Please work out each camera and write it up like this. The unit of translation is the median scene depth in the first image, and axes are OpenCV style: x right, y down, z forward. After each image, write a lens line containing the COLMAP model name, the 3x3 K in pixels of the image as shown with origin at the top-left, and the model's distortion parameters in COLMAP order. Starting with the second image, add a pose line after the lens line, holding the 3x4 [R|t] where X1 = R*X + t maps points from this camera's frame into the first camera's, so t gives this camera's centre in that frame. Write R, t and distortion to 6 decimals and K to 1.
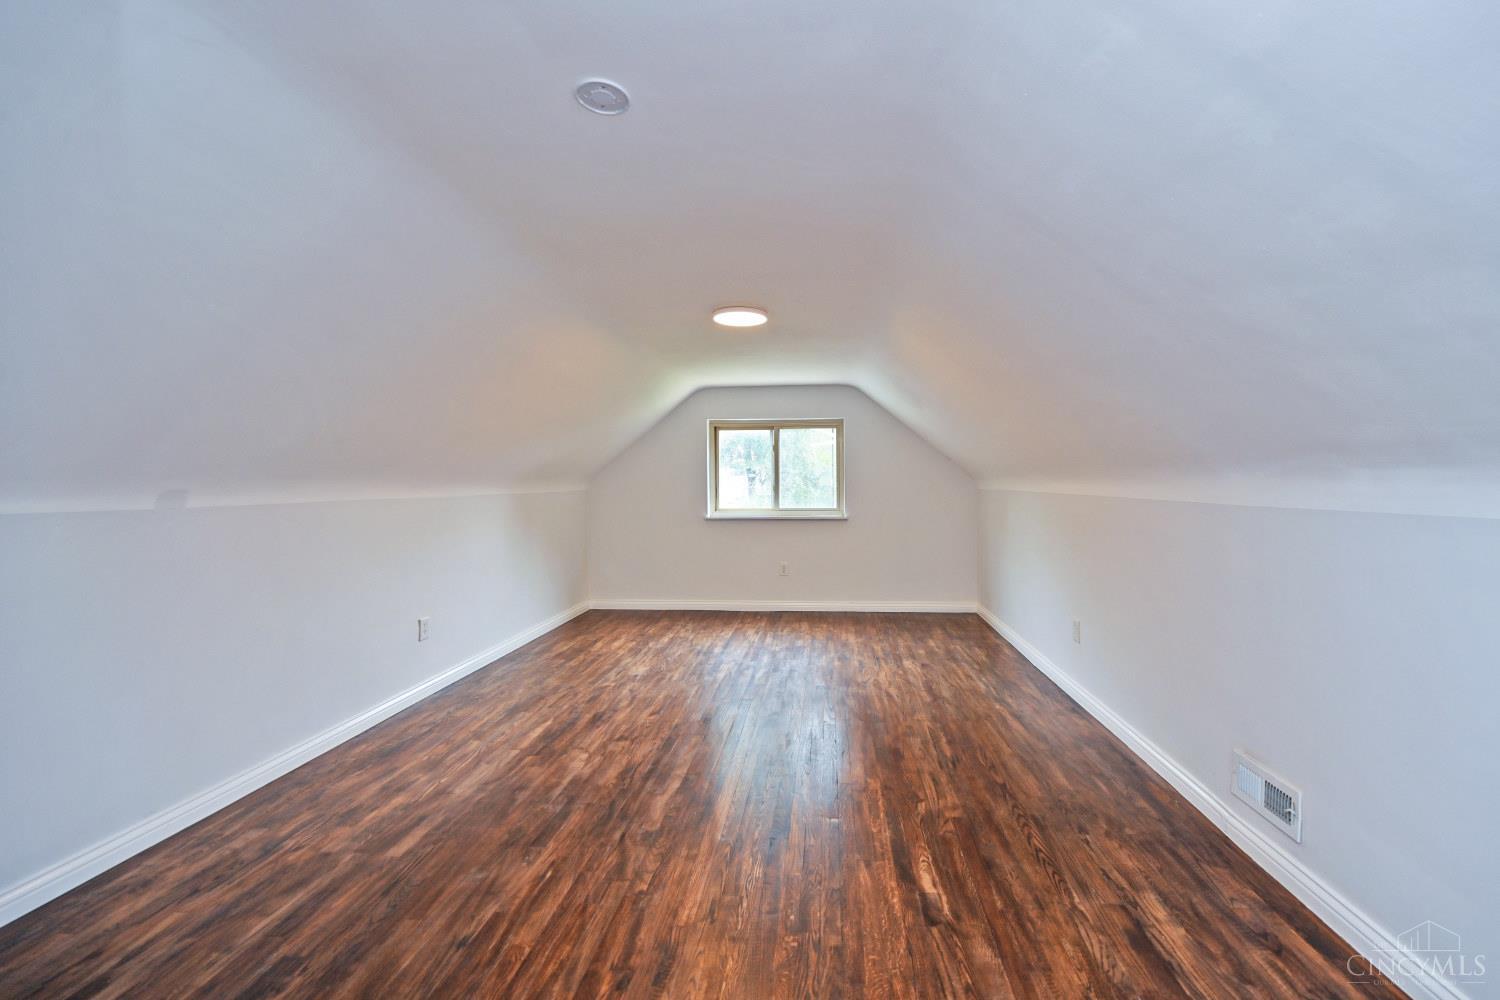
lens RADIAL K [[594.7, 0, 766.0], [0, 594.7, 487.7], [0, 0, 1]] dist [0.000219, -0.000228]
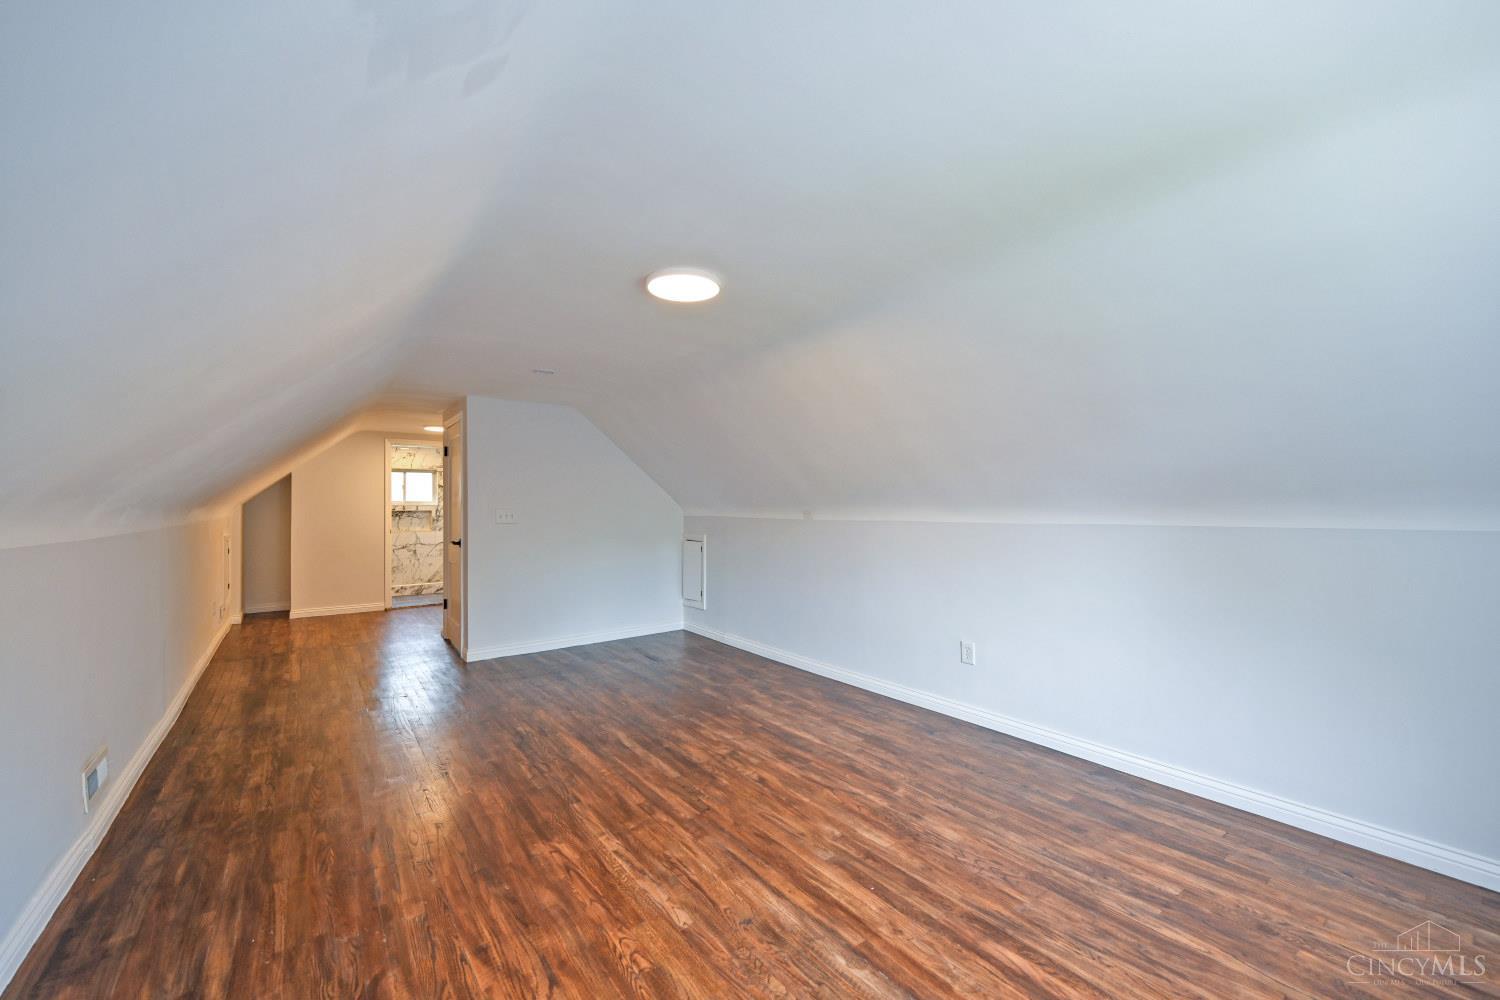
lens RADIAL K [[594.7, 0, 751.9], [0, 594.7, 502.7], [0, 0, 1]] dist [0.000219, -0.000228]
pose [[-0.731170, 0.003973, -0.682184, 0.412296], [0.004083, 0.999991, 0.001447, -0.019368], [0.682183, -0.001728, -0.731179, 1.655255]]
